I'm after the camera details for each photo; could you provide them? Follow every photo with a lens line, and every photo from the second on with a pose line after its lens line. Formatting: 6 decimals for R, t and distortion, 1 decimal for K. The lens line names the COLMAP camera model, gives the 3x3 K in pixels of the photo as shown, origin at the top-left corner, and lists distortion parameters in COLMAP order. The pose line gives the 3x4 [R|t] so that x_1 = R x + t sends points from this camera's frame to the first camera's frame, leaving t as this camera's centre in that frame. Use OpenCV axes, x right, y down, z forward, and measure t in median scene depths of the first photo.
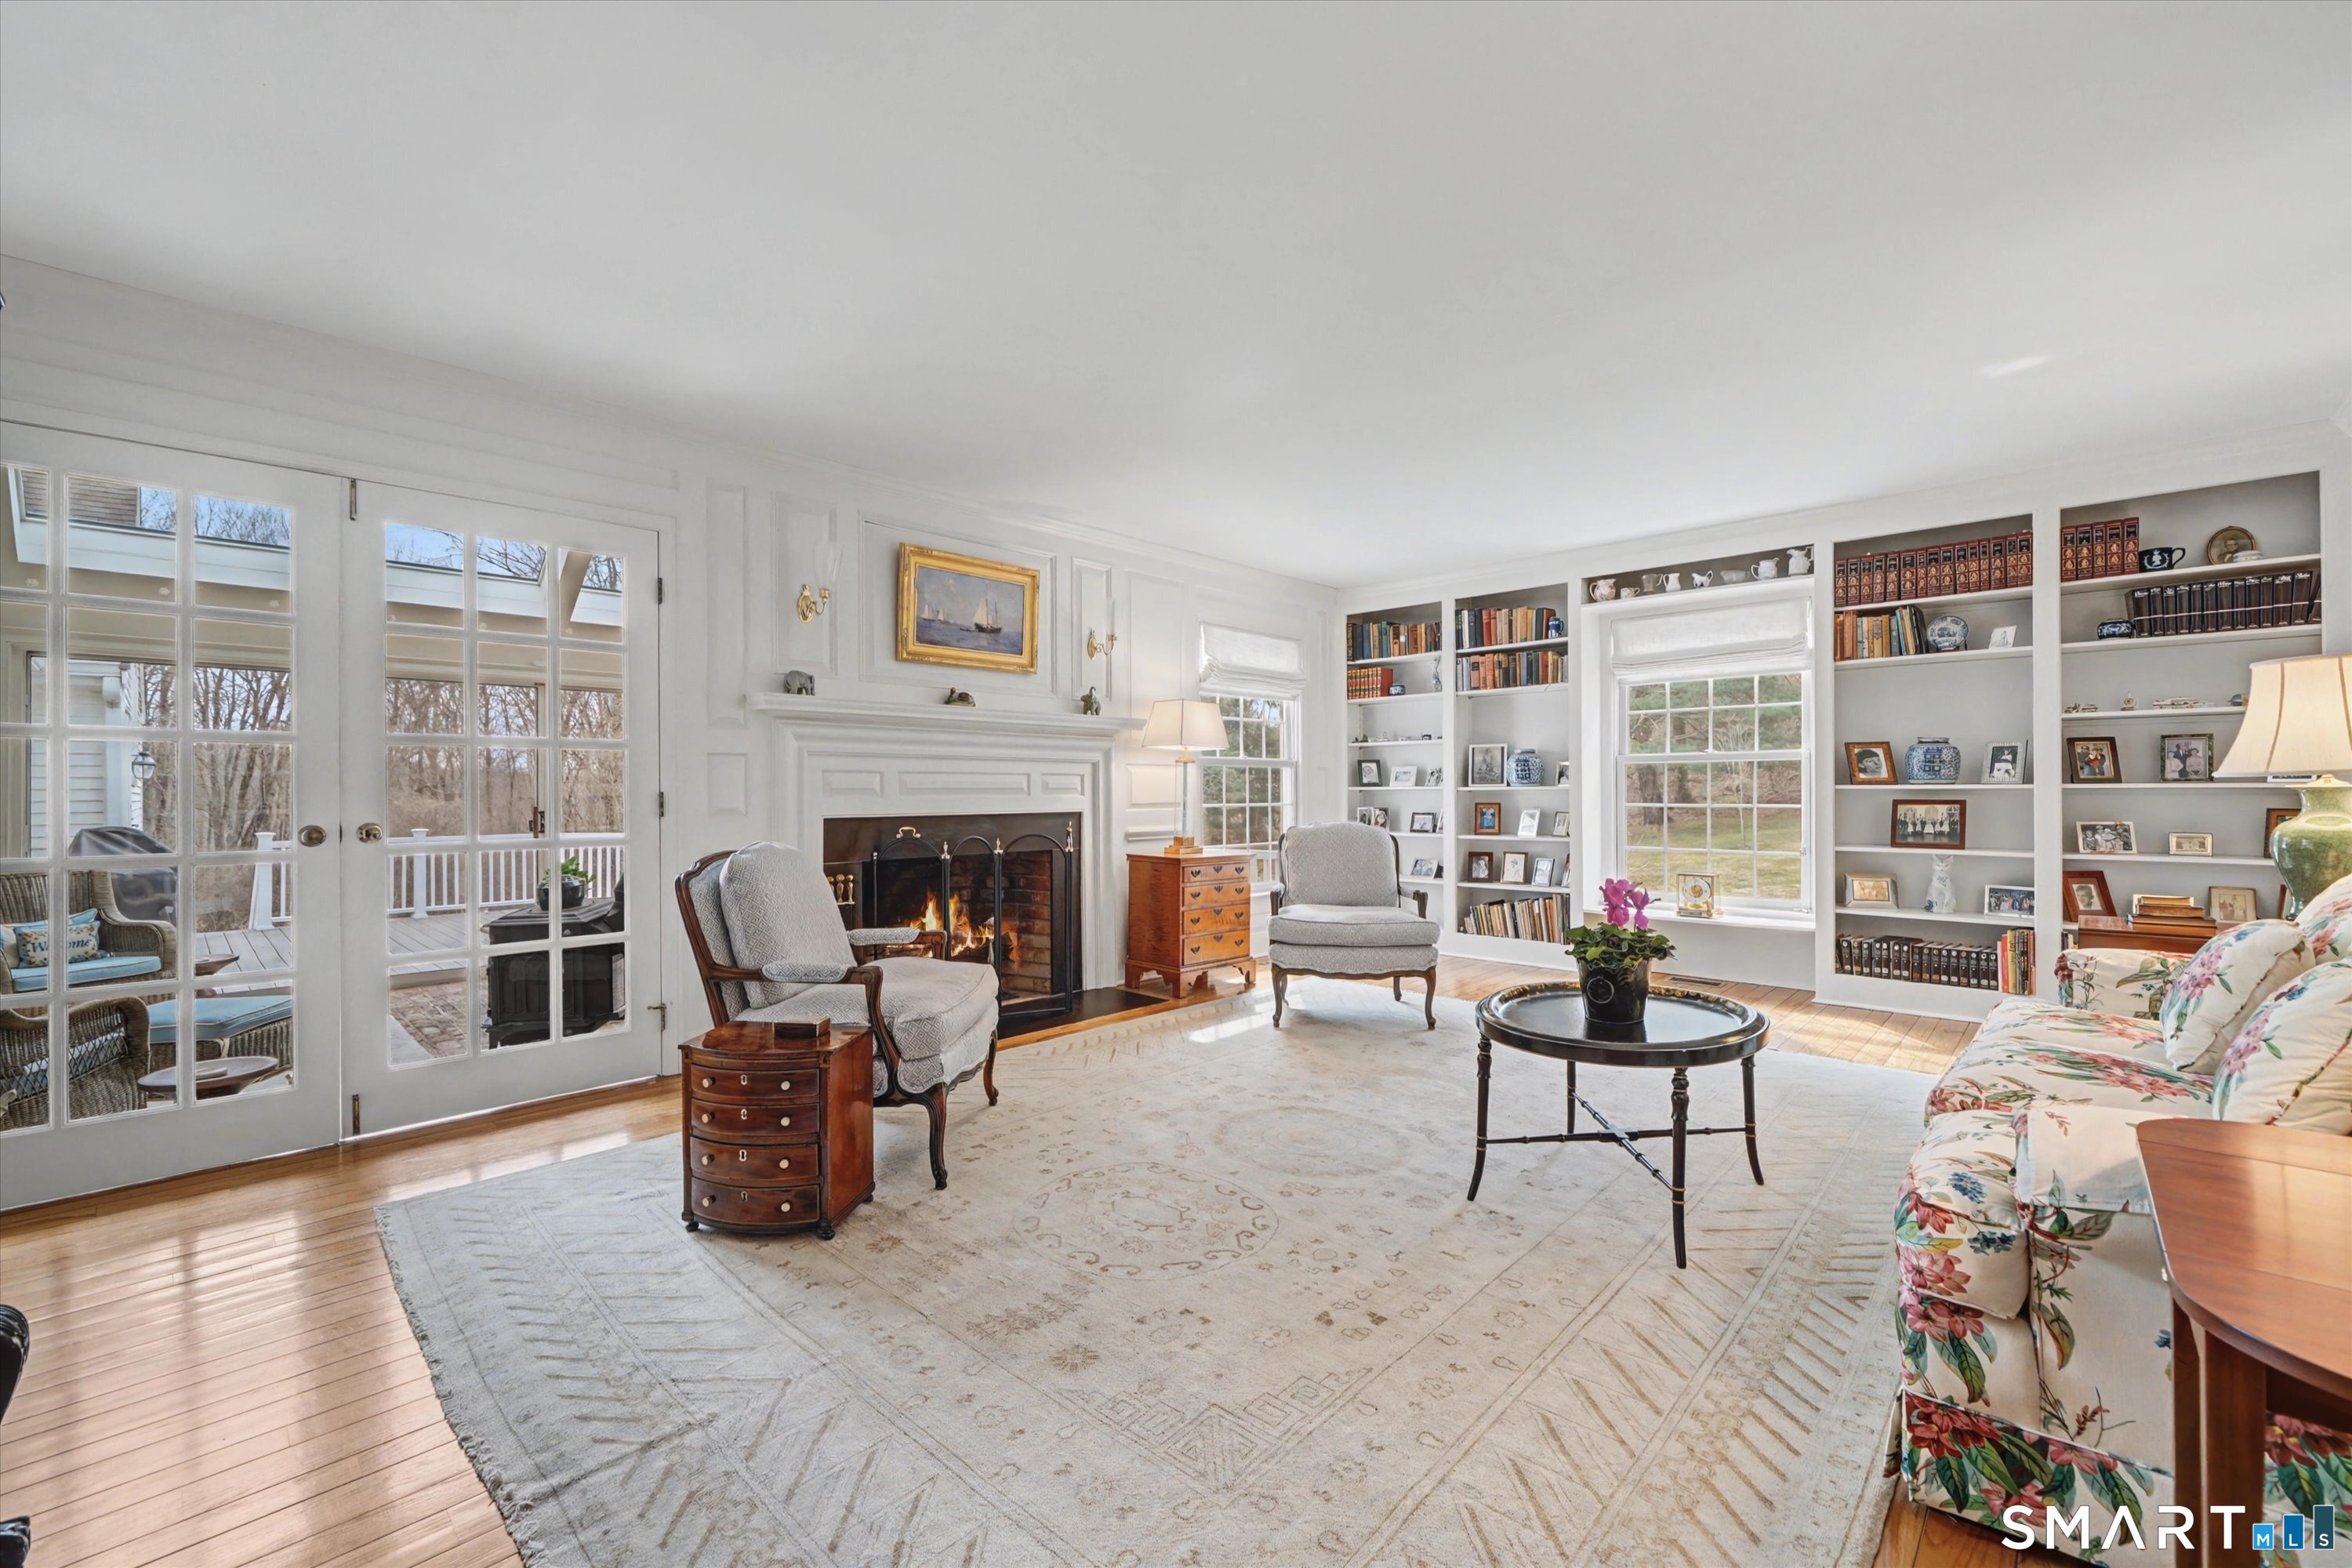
lens RADIAL K [[941.8, 0, 1185.9], [0, 941.8, 787.8], [0, 0, 1]] dist [0.002819, -0.000281]
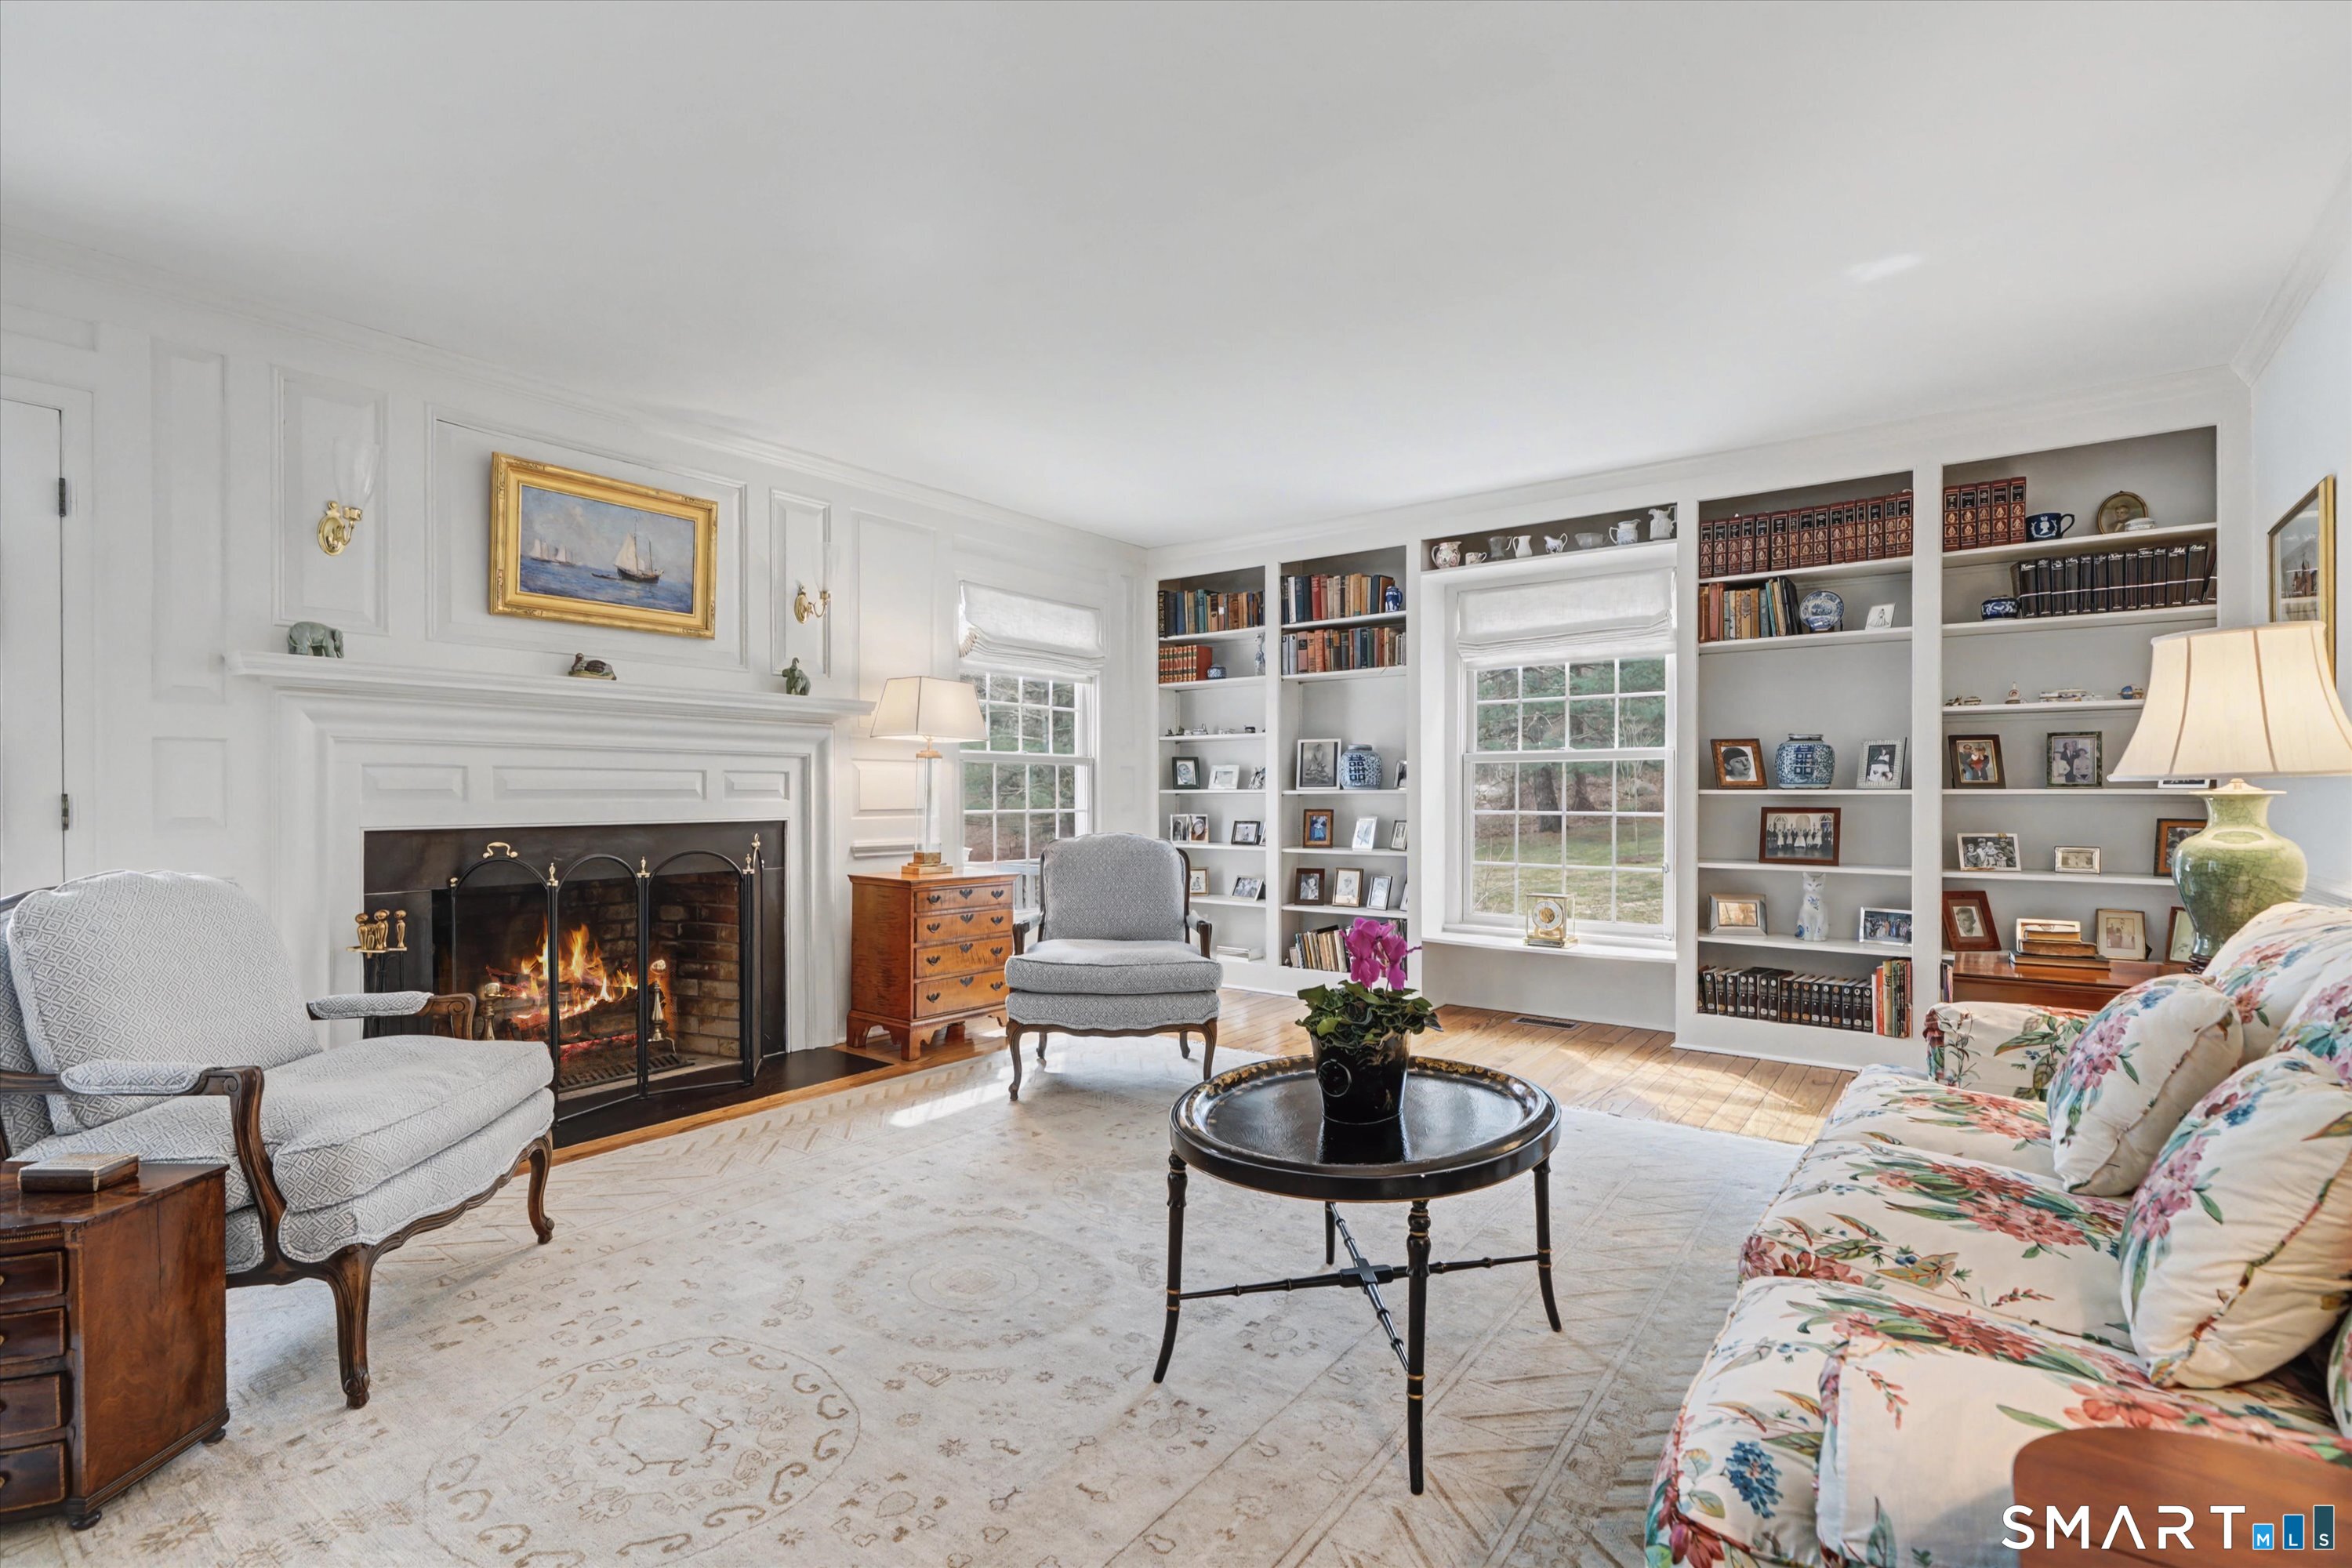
lens RADIAL K [[1062.0, 0, 1169.2], [0, 1062.0, 794.4], [0, 0, 1]] dist [0.003020, 0.000922]
pose [[0.993591, 0.003011, 0.112997, 0.128103], [-0.003476, 0.999986, 0.003919, -0.000703], [-0.112984, -0.004286, 0.993588, 0.126286]]
